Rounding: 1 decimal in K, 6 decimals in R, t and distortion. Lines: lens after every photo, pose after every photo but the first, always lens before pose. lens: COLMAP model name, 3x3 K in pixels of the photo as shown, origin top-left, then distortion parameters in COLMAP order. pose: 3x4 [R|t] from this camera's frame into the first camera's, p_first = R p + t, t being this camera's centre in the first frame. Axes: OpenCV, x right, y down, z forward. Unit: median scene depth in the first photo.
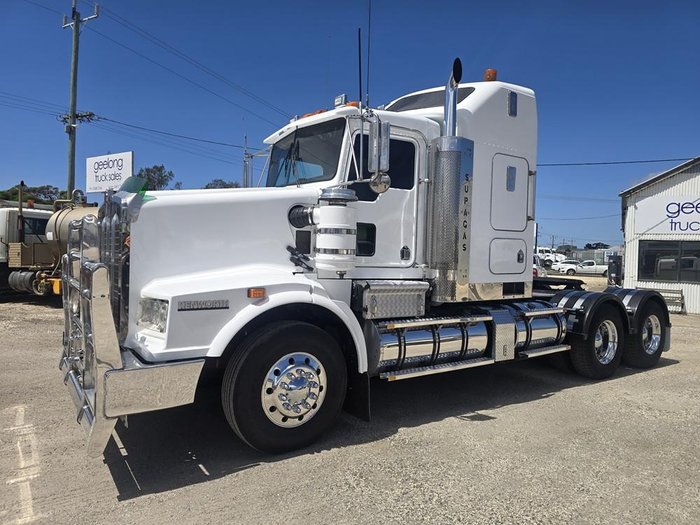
lens RADIAL K [[466.2, 0, 354.3], [0, 466.2, 261.8], [0, 0, 1]] dist [0.048665, -0.043458]
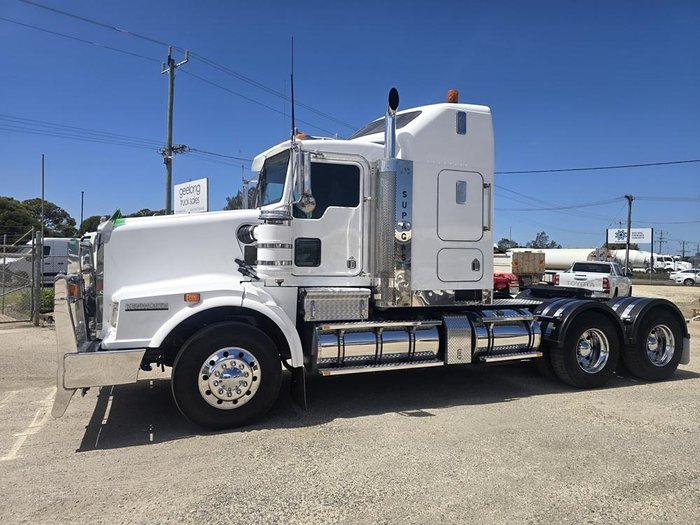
lens RADIAL K [[465.8, 0, 349.0], [0, 465.8, 261.8], [0, 0, 1]] dist [0.038294, -0.026262]
pose [[0.977581, -0.016135, -0.209938, 0.350668], [0.010801, 0.999590, -0.026532, 0.006955], [0.210280, 0.023670, 0.977355, -0.100116]]
